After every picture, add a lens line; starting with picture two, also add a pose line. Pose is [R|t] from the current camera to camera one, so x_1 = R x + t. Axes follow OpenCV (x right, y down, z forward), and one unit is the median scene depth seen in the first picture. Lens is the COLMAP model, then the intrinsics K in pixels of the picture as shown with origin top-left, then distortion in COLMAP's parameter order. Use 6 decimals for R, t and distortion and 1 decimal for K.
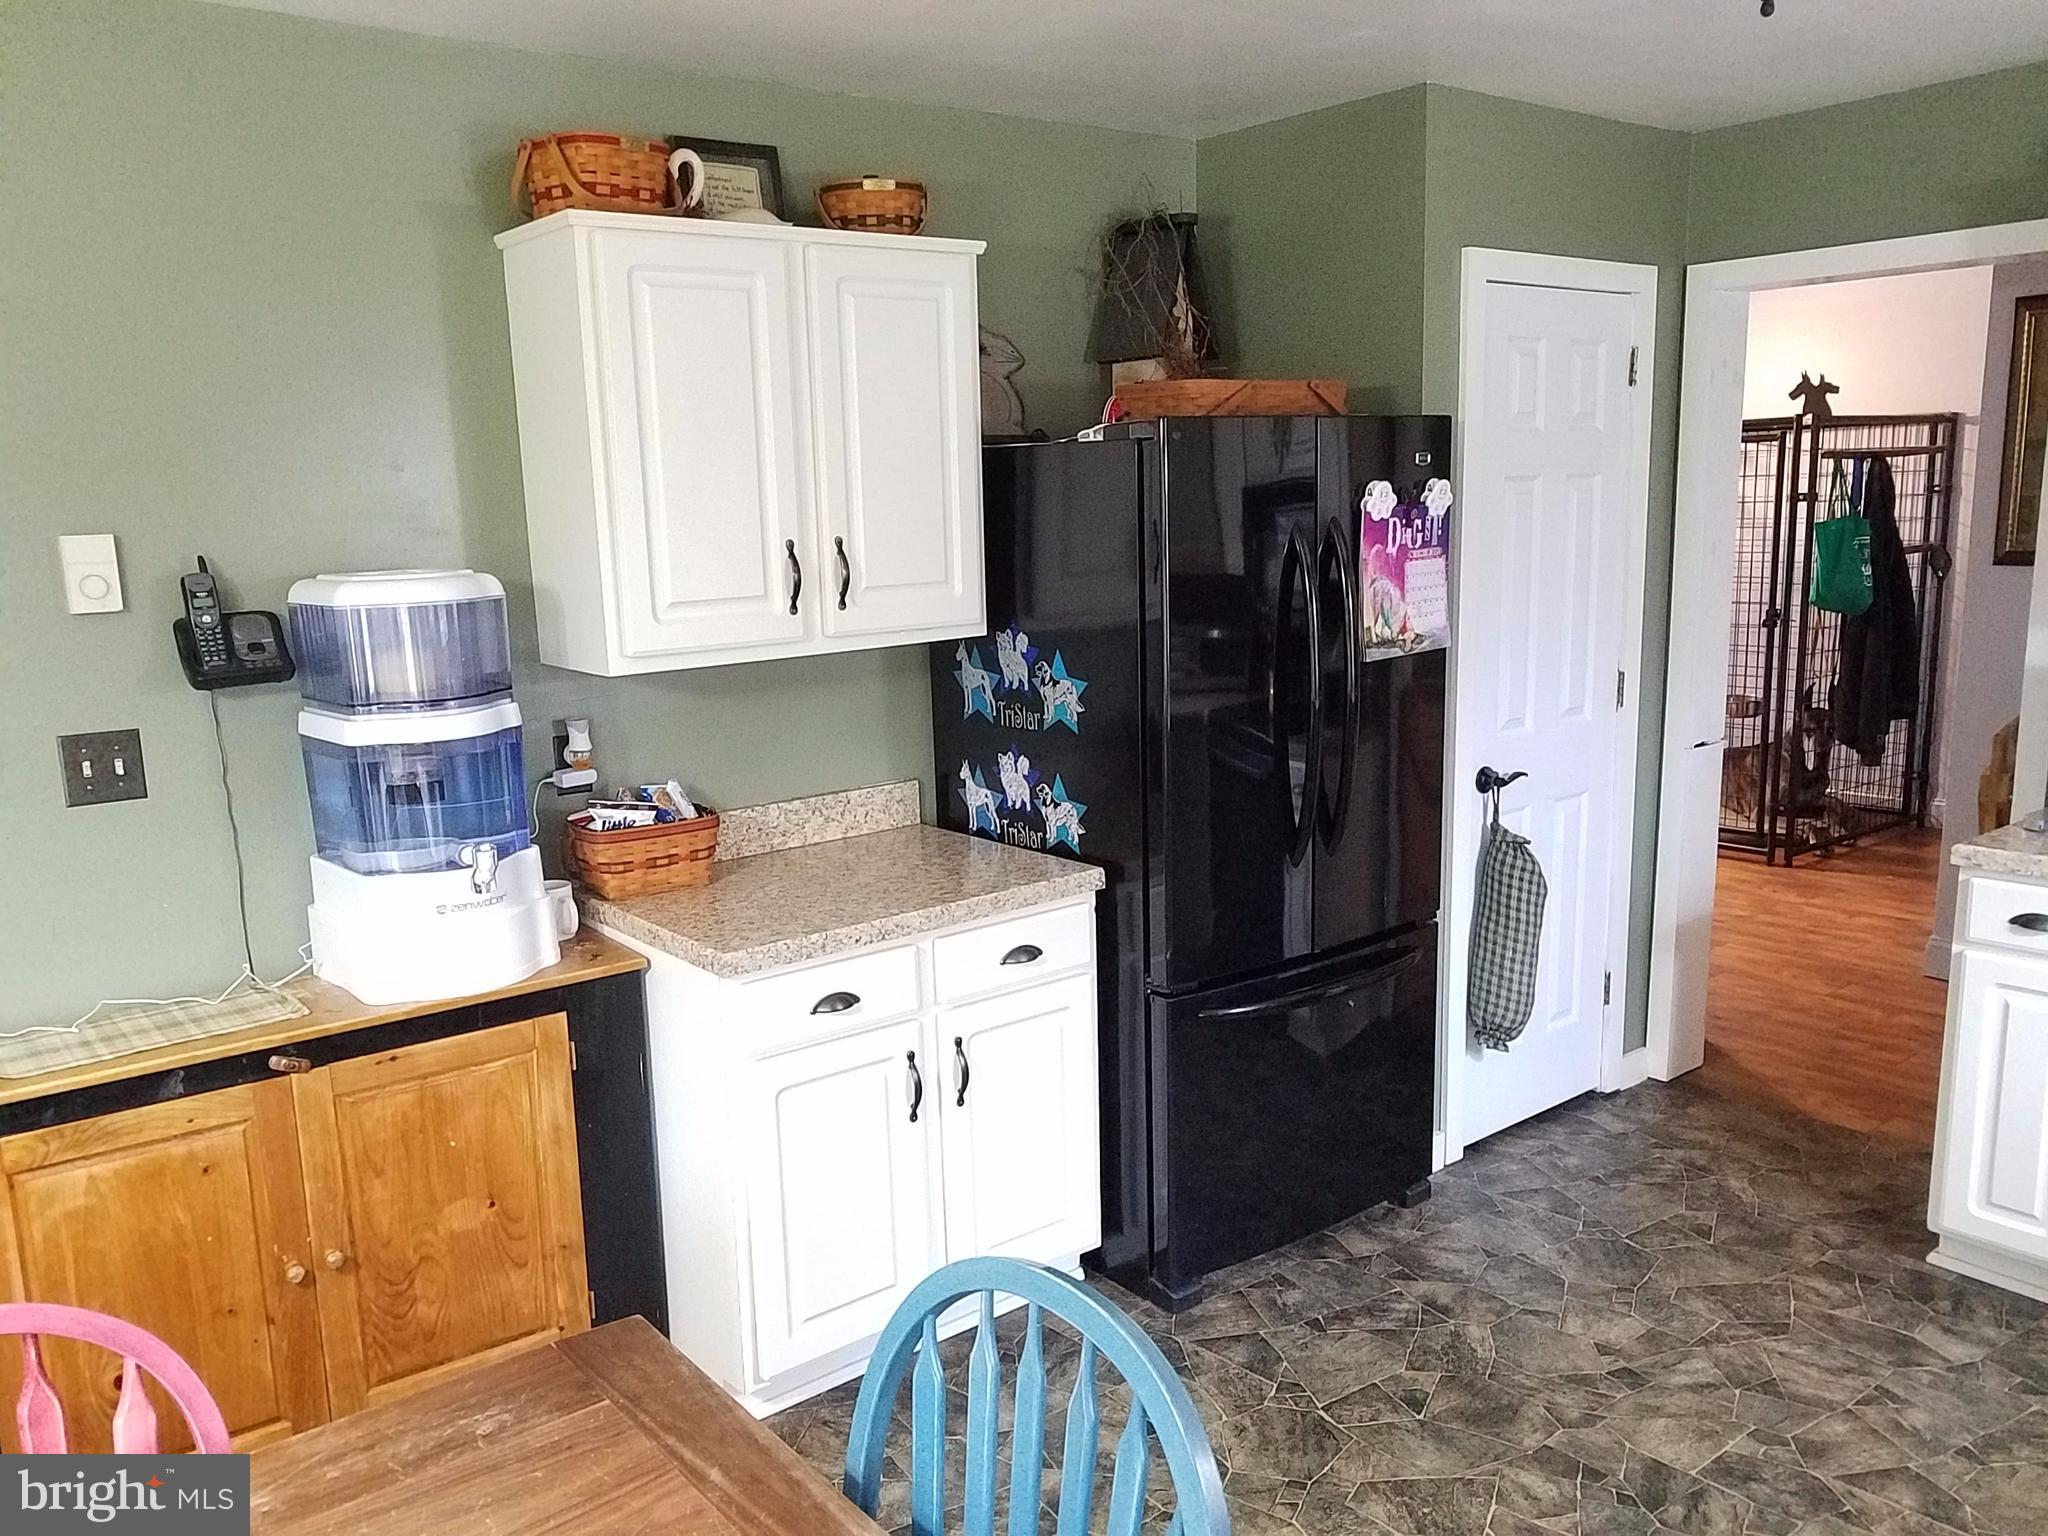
lens RADIAL K [[1603.5, 0, 1022.1], [0, 1603.5, 773.3], [0, 0, 1]] dist [0.000064, 0.000492]
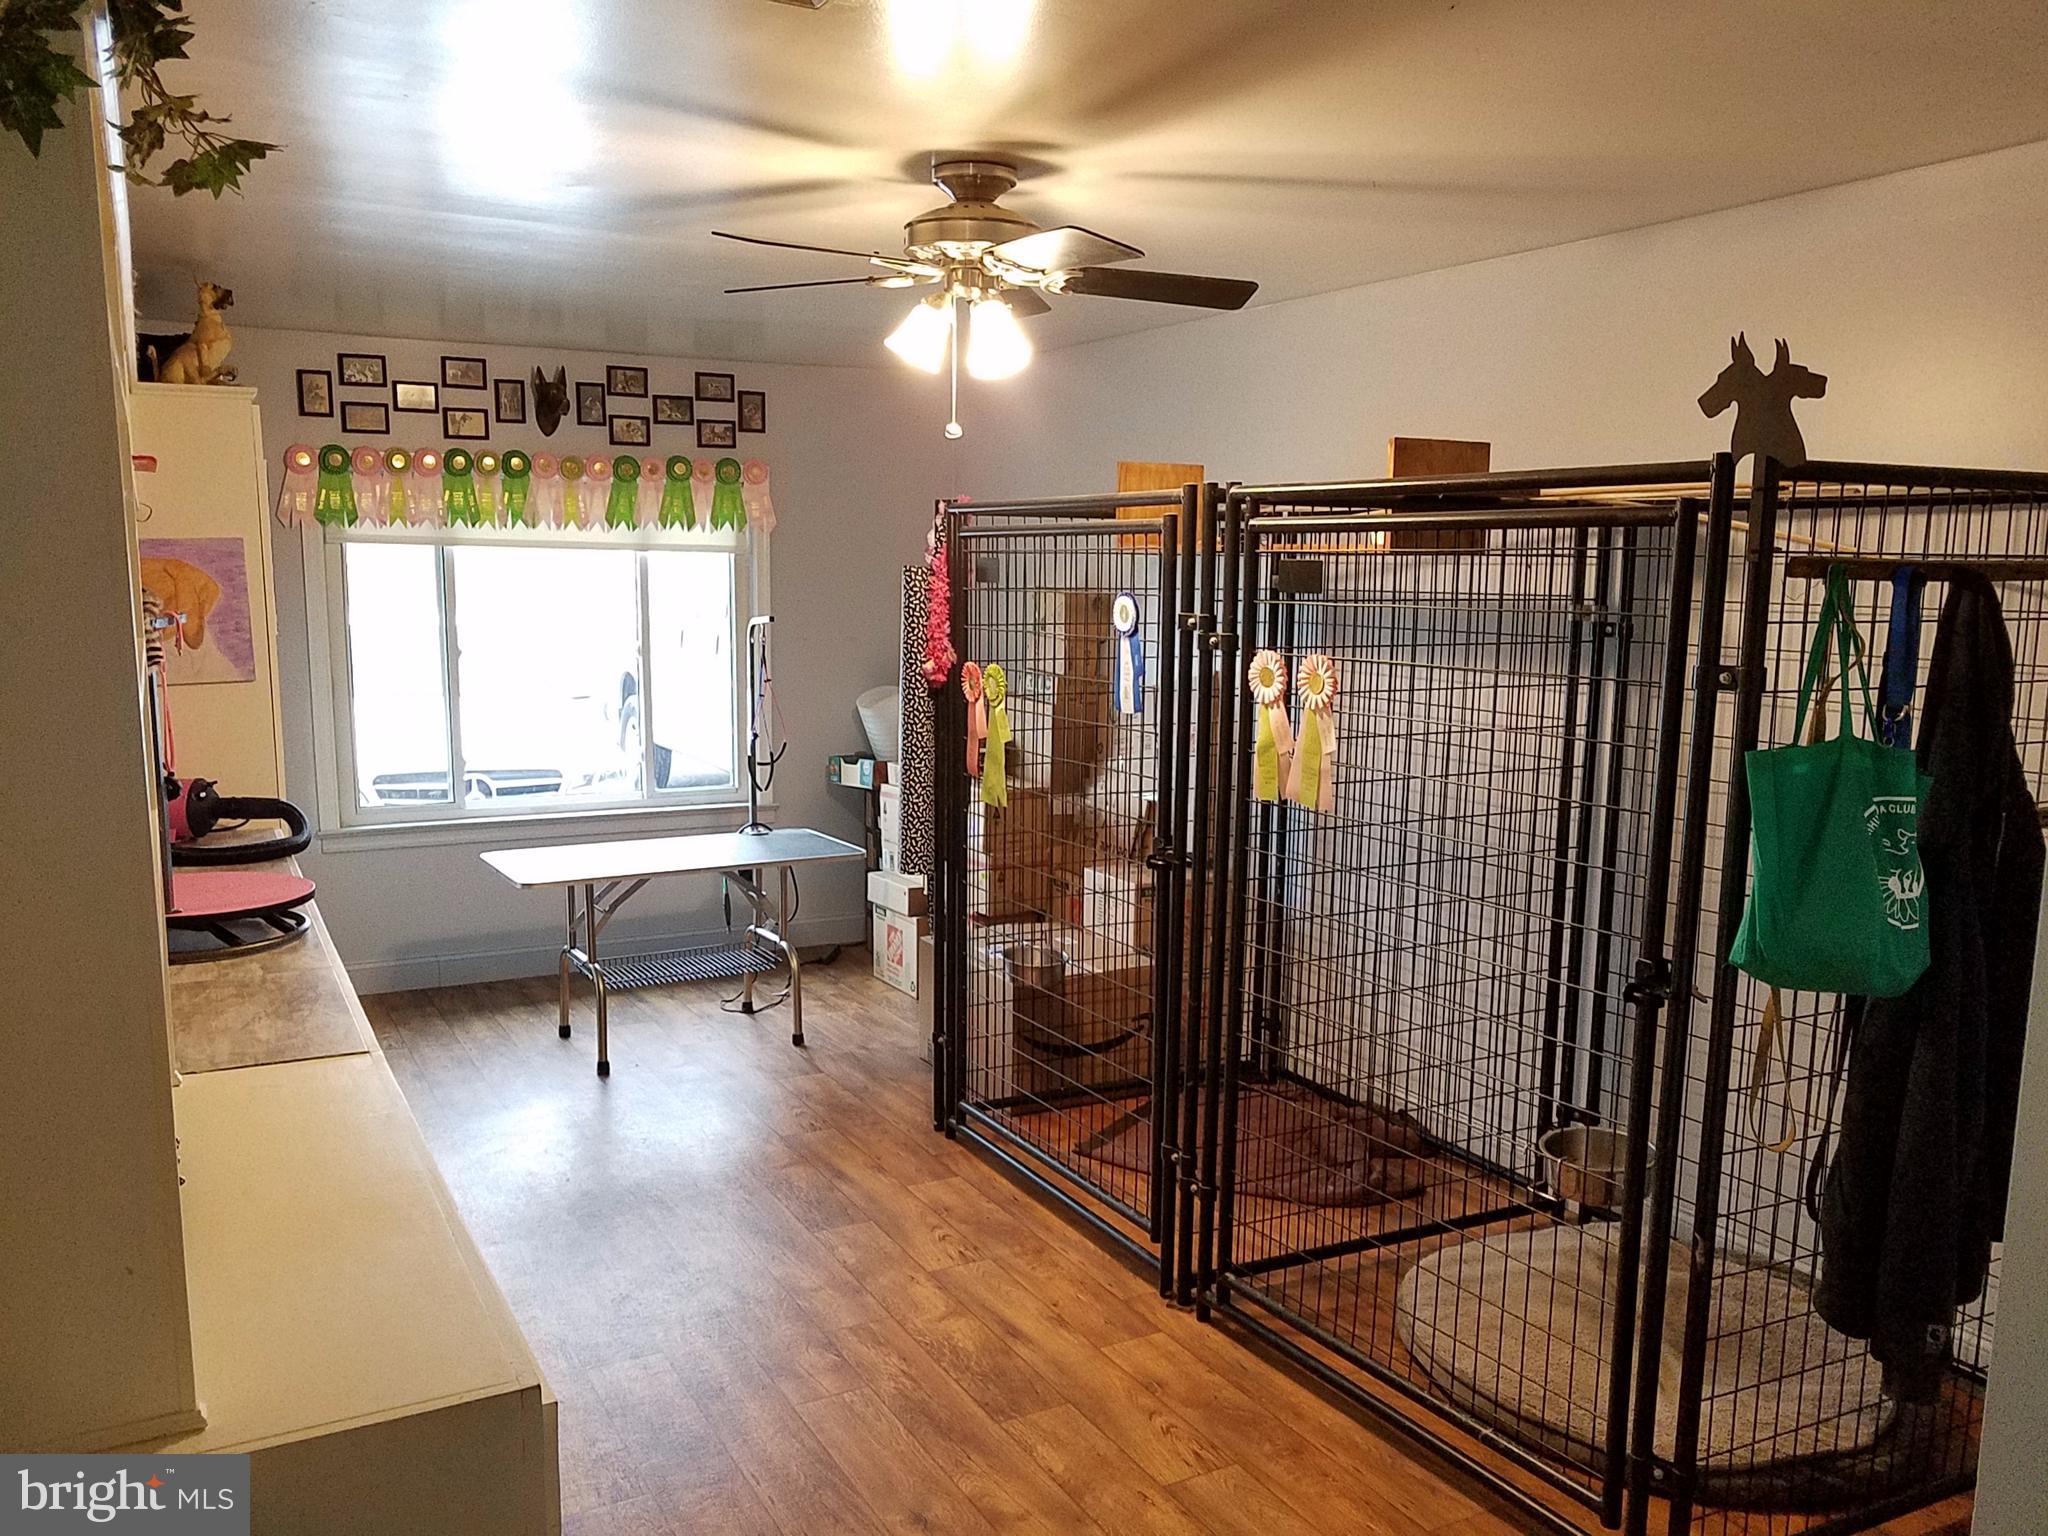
lens RADIAL K [[1582.1, 0, 1026.5], [0, 1582.1, 775.3], [0, 0, 1]] dist [-0.015860, -0.006511]
pose [[0.987578, 0.063395, -0.143773, 0.381450], [-0.067640, 0.997401, -0.024830, -0.130482], [0.141825, 0.034246, 0.989299, 0.621241]]
